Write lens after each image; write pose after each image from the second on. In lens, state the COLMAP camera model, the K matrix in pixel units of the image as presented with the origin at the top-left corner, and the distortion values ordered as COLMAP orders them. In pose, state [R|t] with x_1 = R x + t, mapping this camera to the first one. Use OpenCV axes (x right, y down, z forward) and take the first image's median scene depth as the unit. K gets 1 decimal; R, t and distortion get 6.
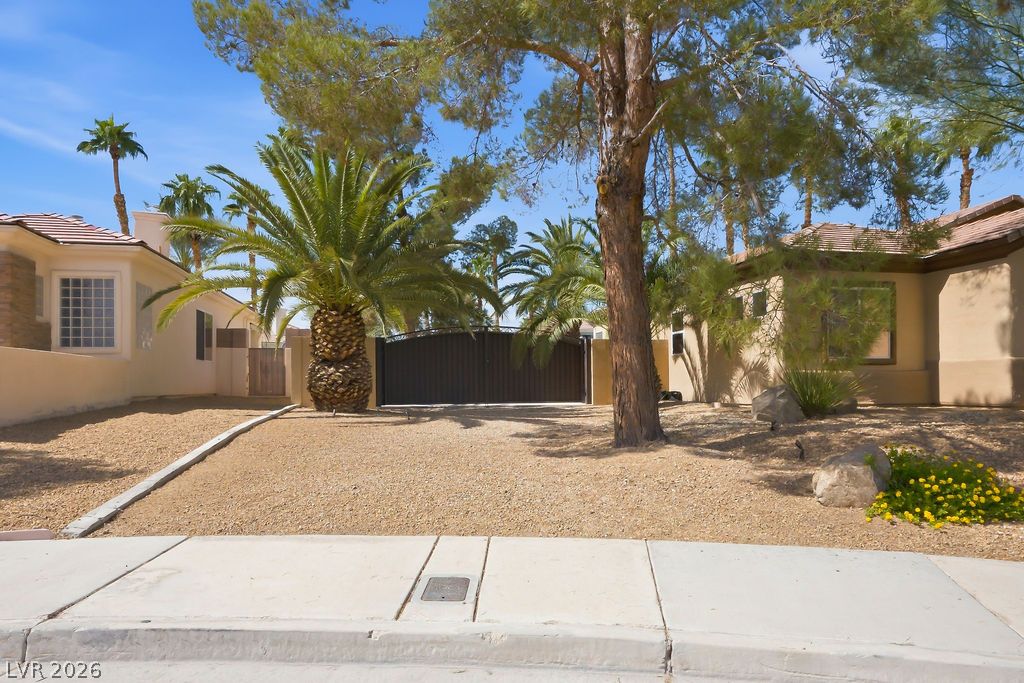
lens RADIAL K [[602.9, 0, 516.7], [0, 602.9, 398.4], [0, 0, 1]] dist [0.002701, 0.000253]
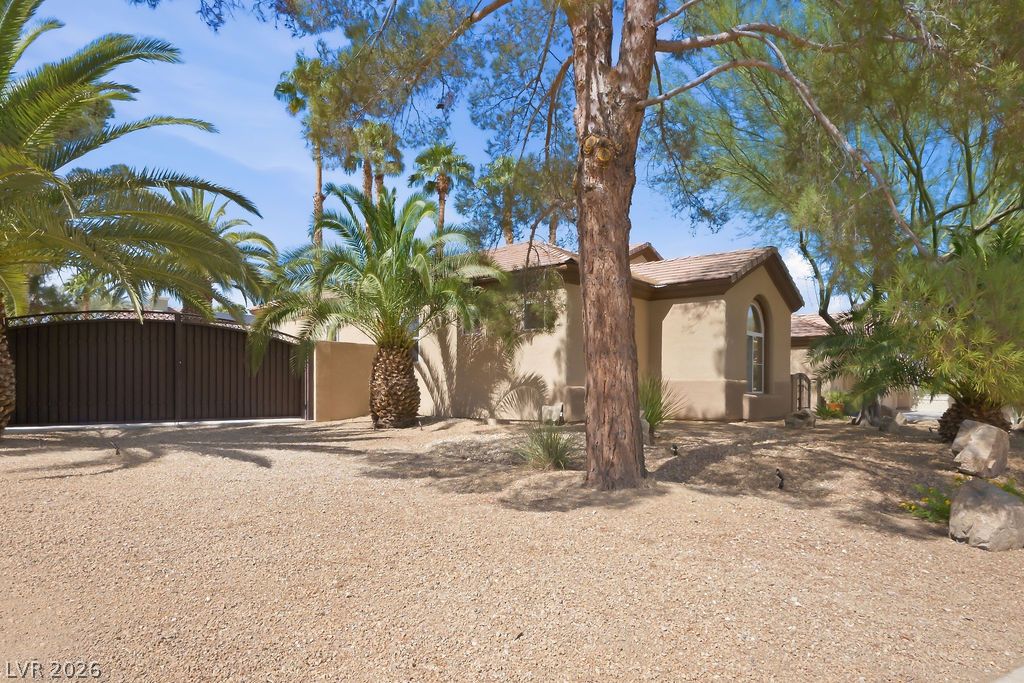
lens RADIAL K [[625.5, 0, 508.3], [0, 625.5, 406.1], [0, 0, 1]] dist [0.002761, 0.000270]
pose [[0.805073, -0.000742, 0.593175, -0.229287], [-0.001132, 0.999995, 0.002788, -0.016175], [-0.593174, -0.002916, 0.805069, 0.232609]]
